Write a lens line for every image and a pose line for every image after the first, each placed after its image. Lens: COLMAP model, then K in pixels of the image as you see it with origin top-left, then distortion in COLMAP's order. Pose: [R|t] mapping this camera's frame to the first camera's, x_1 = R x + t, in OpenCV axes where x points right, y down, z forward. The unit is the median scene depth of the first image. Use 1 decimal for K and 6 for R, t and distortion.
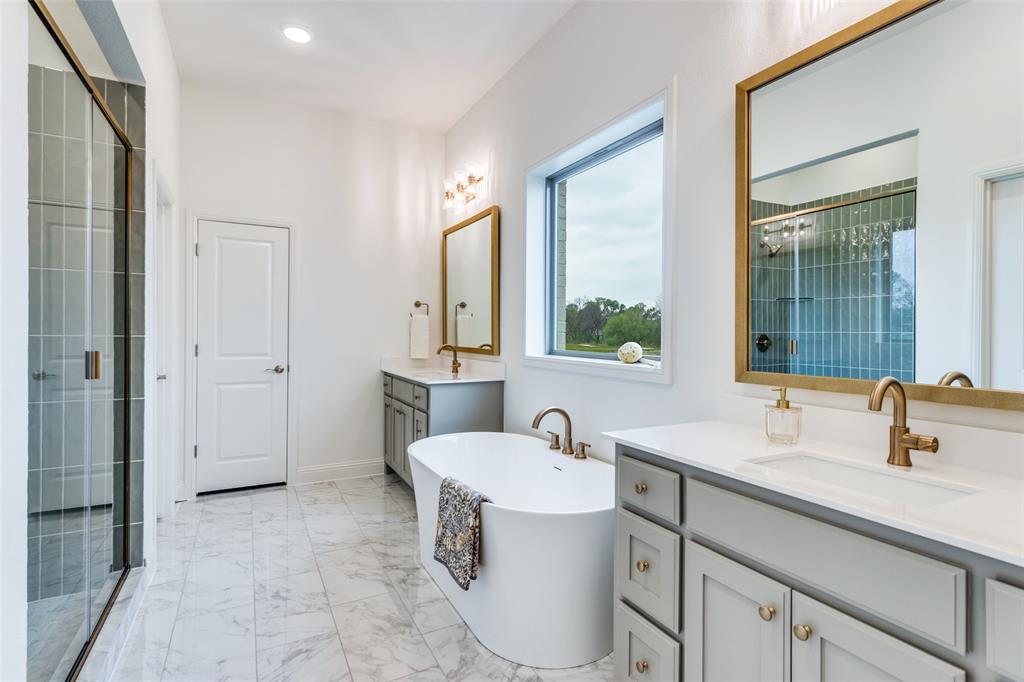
lens RADIAL K [[496.7, 0, 512.0], [0, 496.7, 341.0], [0, 0, 1]] dist [-0.001323, -0.000103]
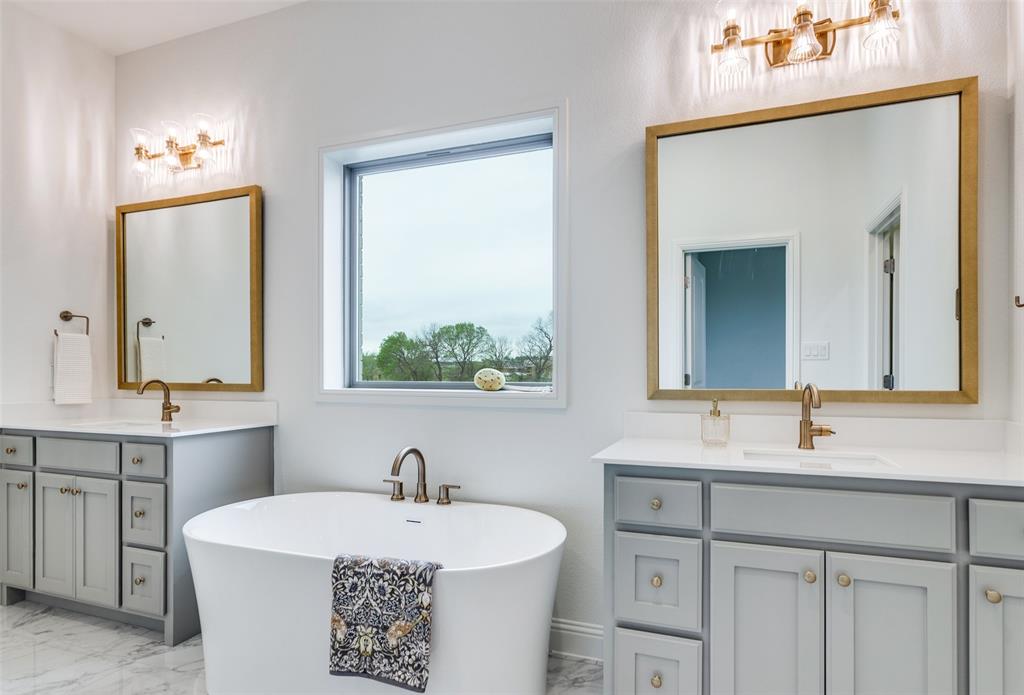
lens RADIAL K [[541.0, 0, 512.5], [0, 541.0, 382.9], [0, 0, 1]] dist [-0.005192, -0.001039]
pose [[0.736810, -0.014097, 0.675953, -0.390662], [0.015724, 0.999869, 0.003713, 0.024991], [-0.675917, 0.007893, 0.736936, 0.221692]]
